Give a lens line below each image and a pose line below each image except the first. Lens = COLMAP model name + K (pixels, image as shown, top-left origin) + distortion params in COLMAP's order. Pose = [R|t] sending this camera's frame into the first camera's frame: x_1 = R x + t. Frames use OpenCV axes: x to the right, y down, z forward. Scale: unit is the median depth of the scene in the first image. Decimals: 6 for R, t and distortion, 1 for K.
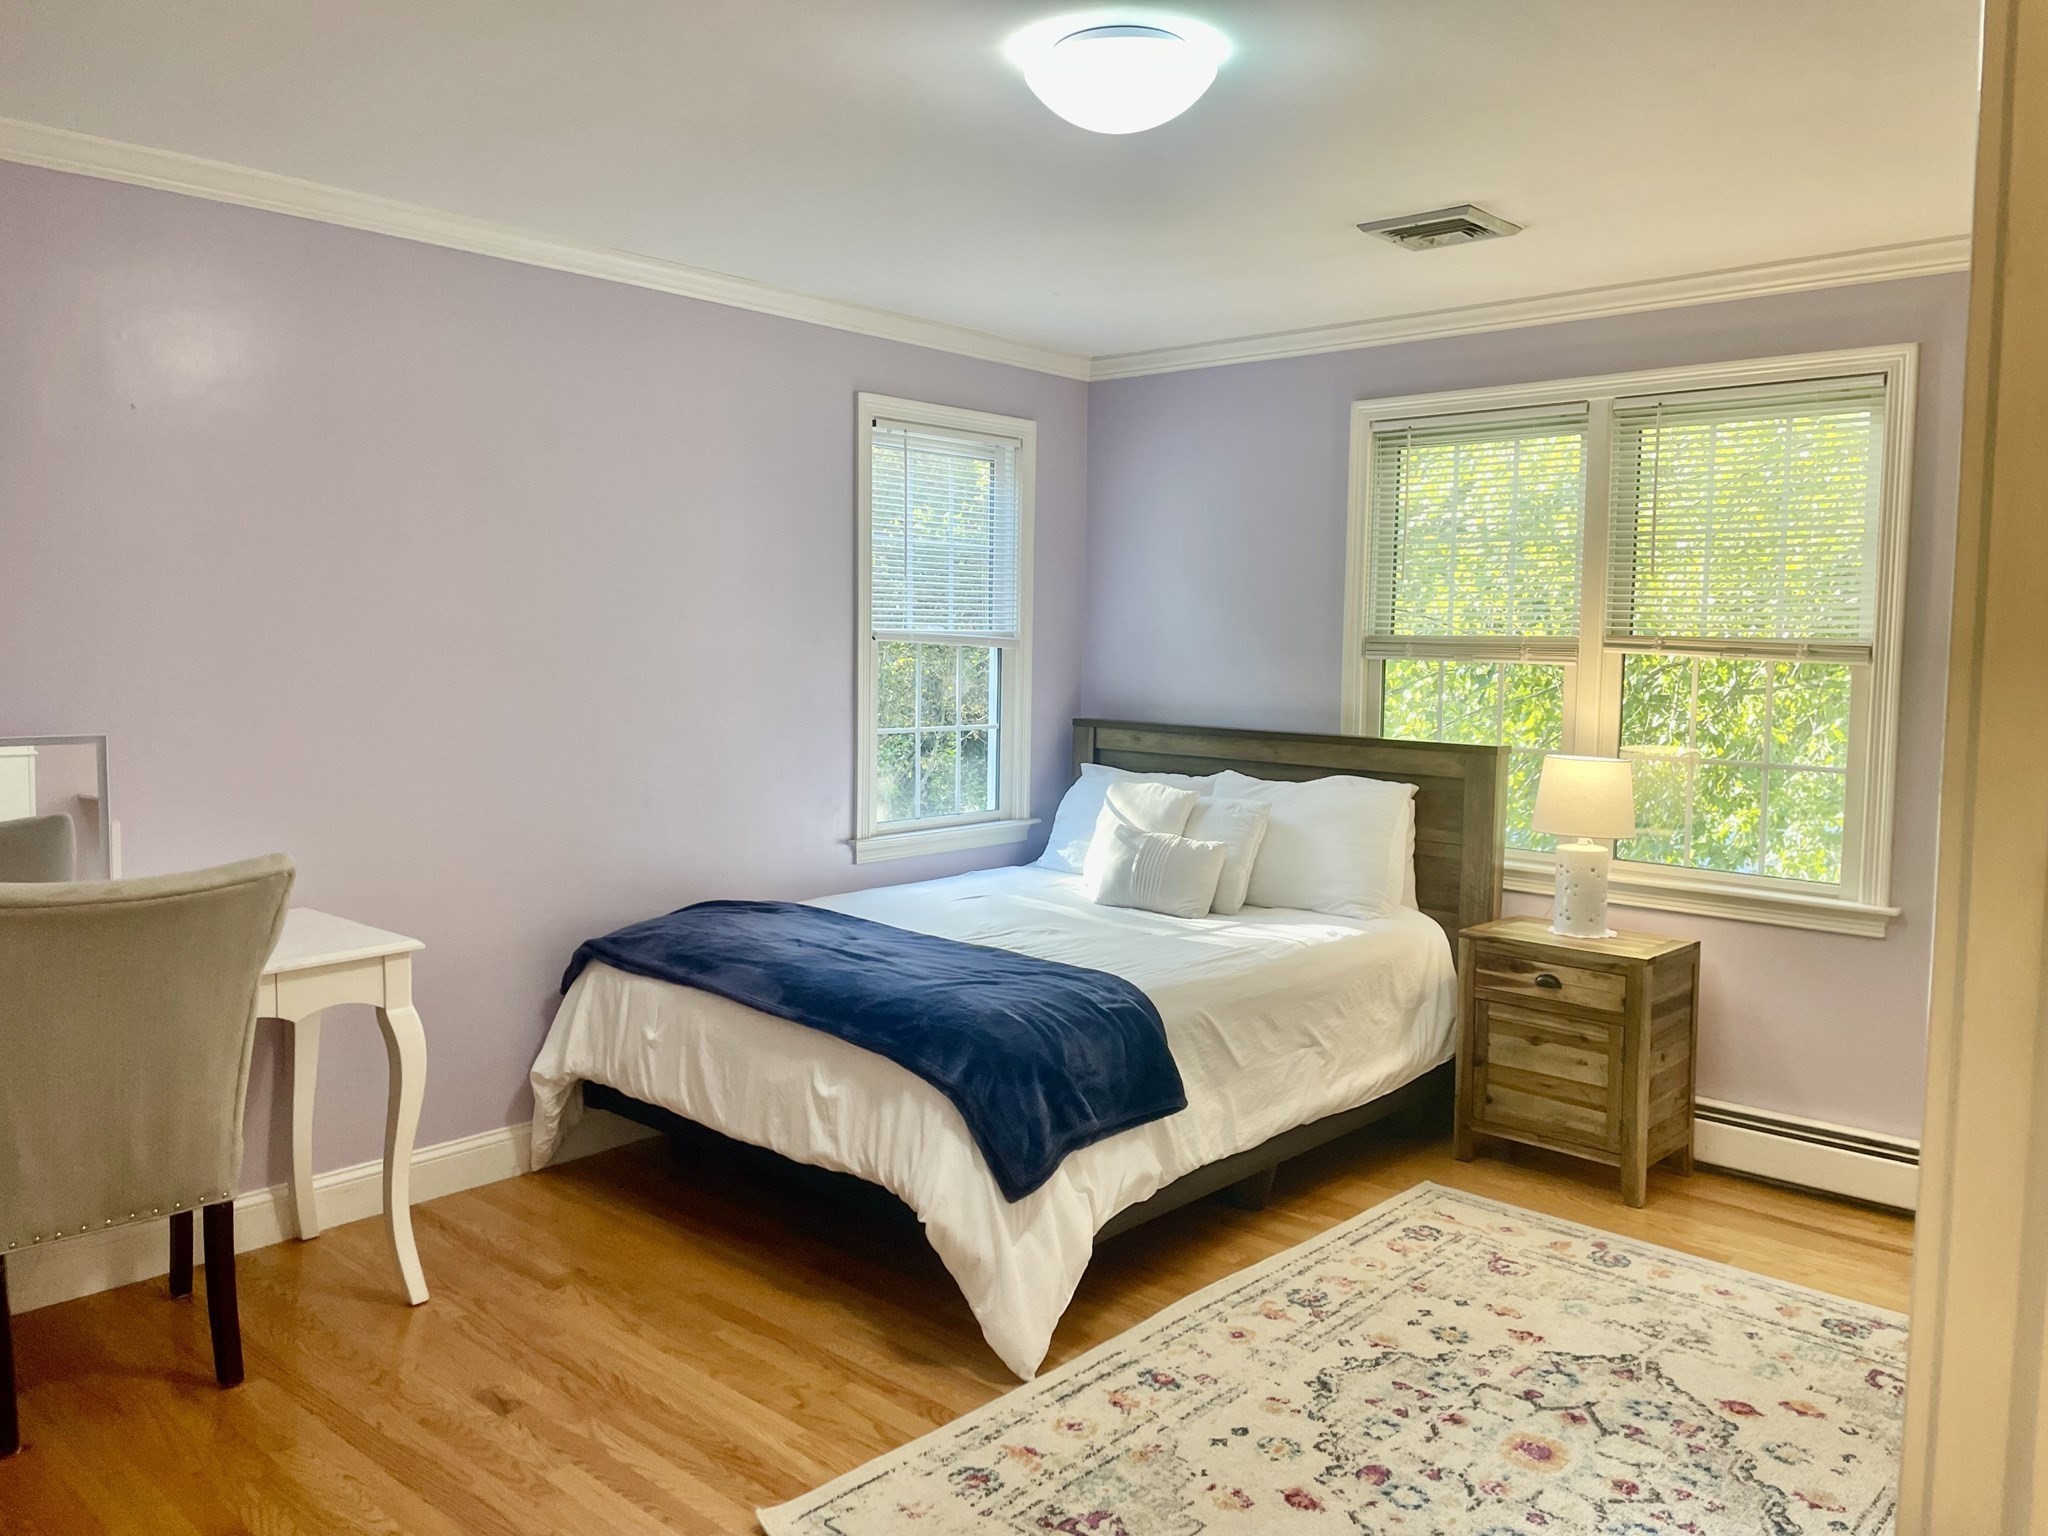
lens RADIAL K [[1558.9, 0, 1020.7], [0, 1558.9, 749.7], [0, 0, 1]] dist [0.066251, -0.085689]
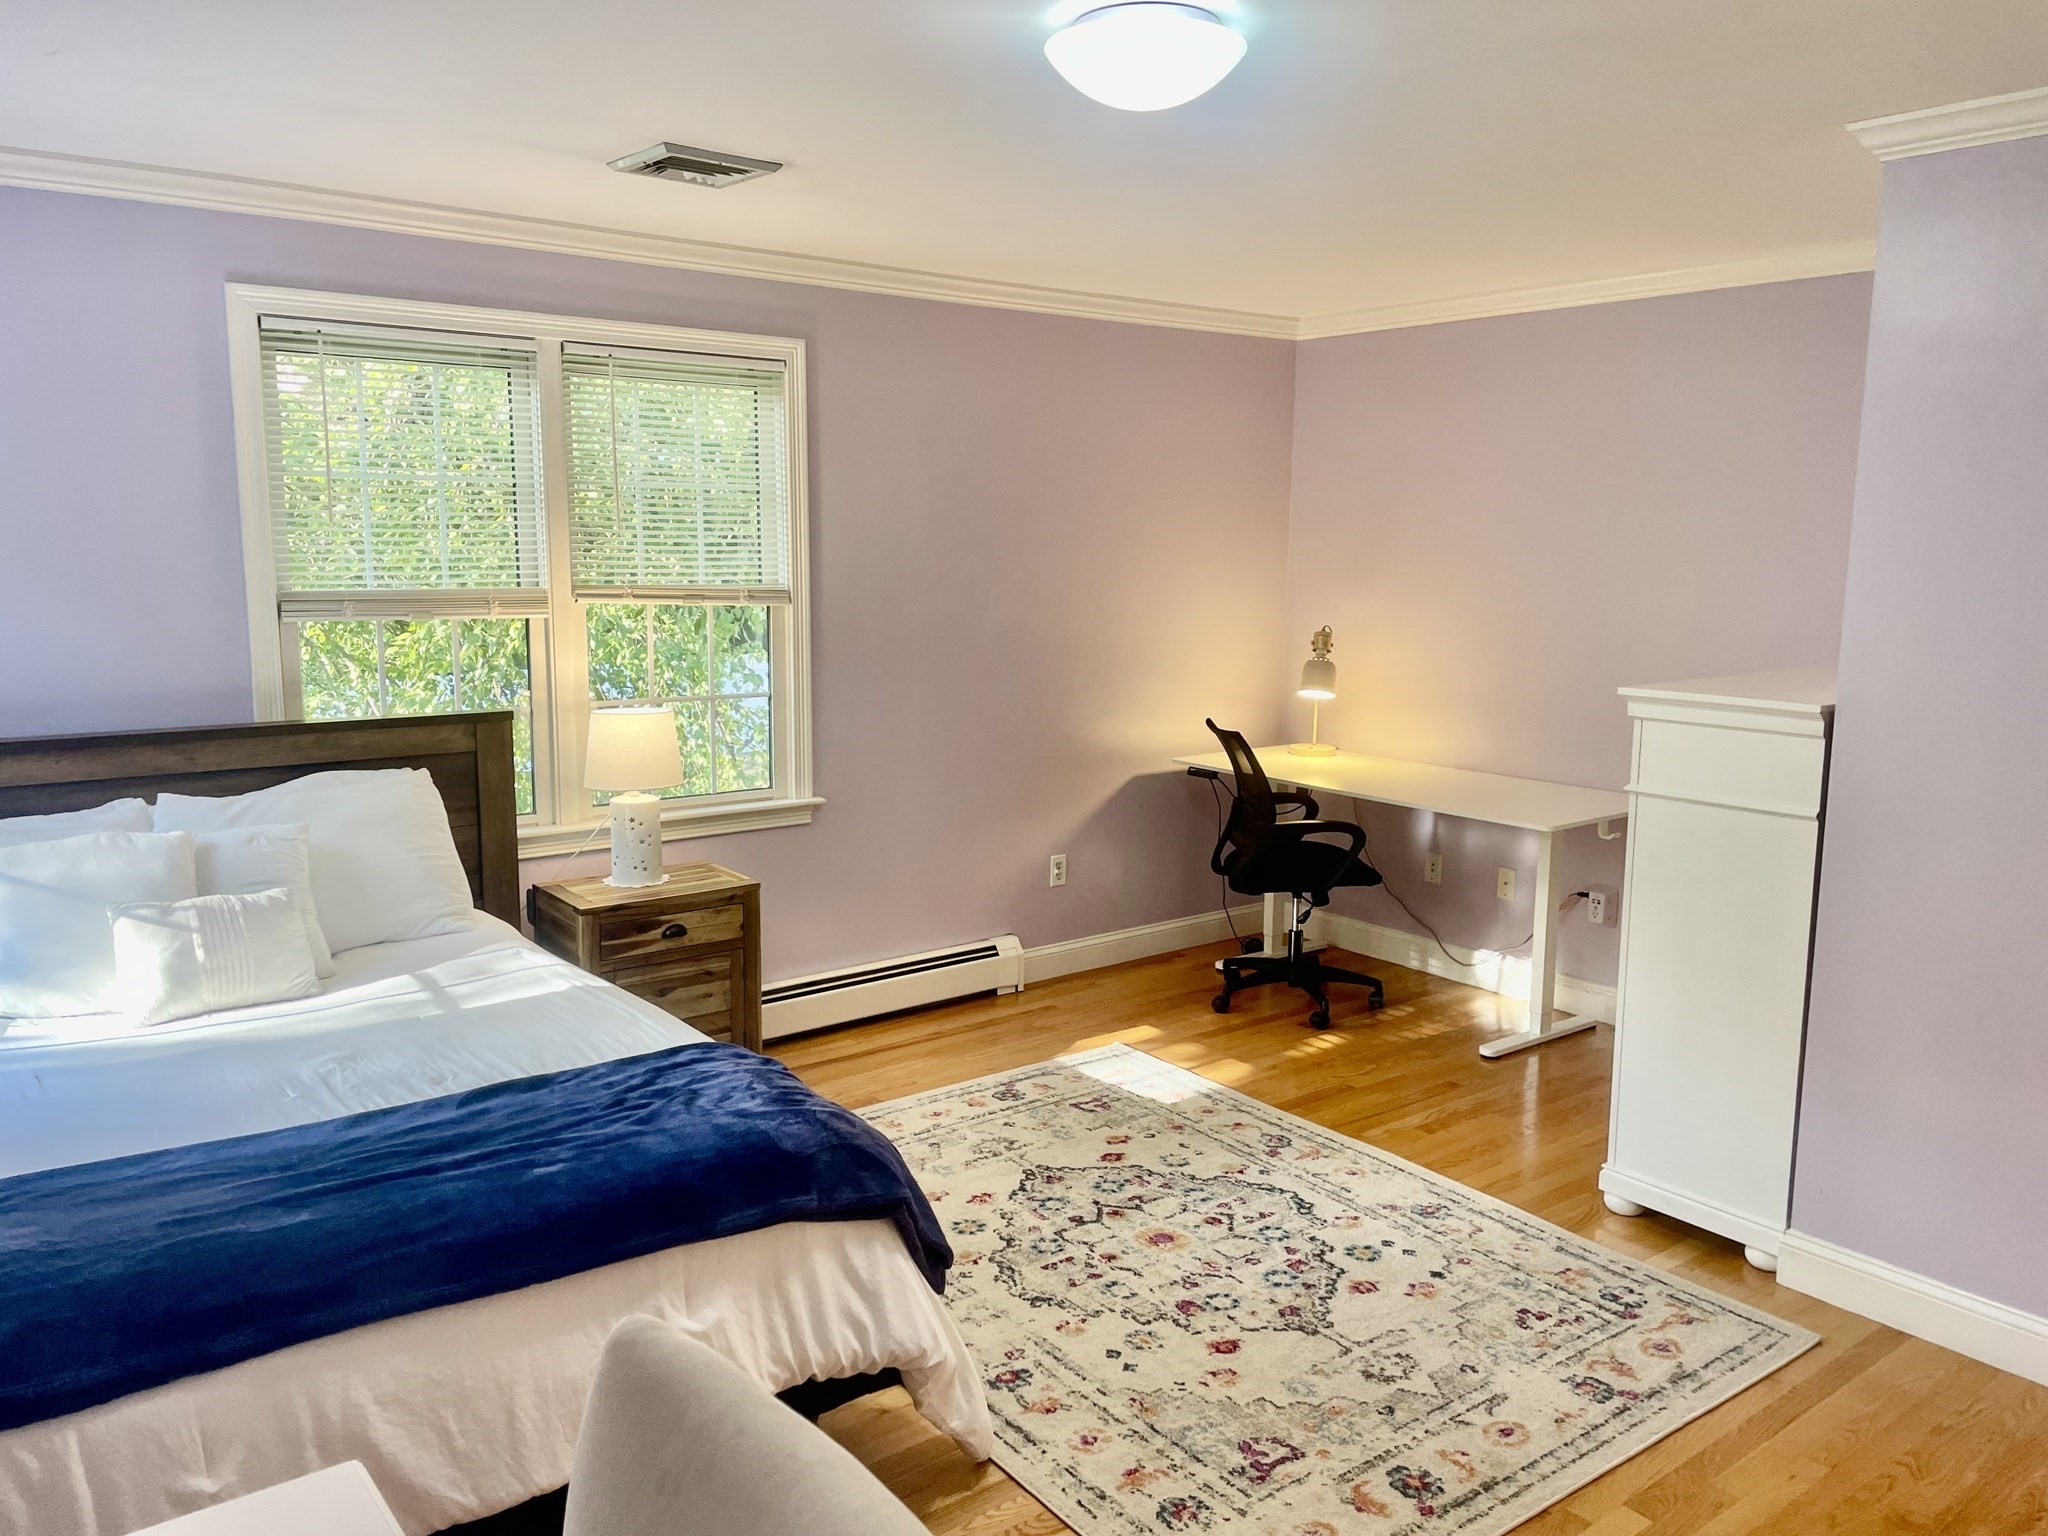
lens RADIAL K [[1558.9, 0, 1018.6], [0, 1558.9, 787.0], [0, 0, 1]] dist [0.066251, -0.085689]
pose [[0.157122, -0.176254, 0.971724, -0.801418], [0.064406, 0.983679, 0.168008, -0.135660], [-0.985477, 0.036187, 0.165909, 0.798322]]
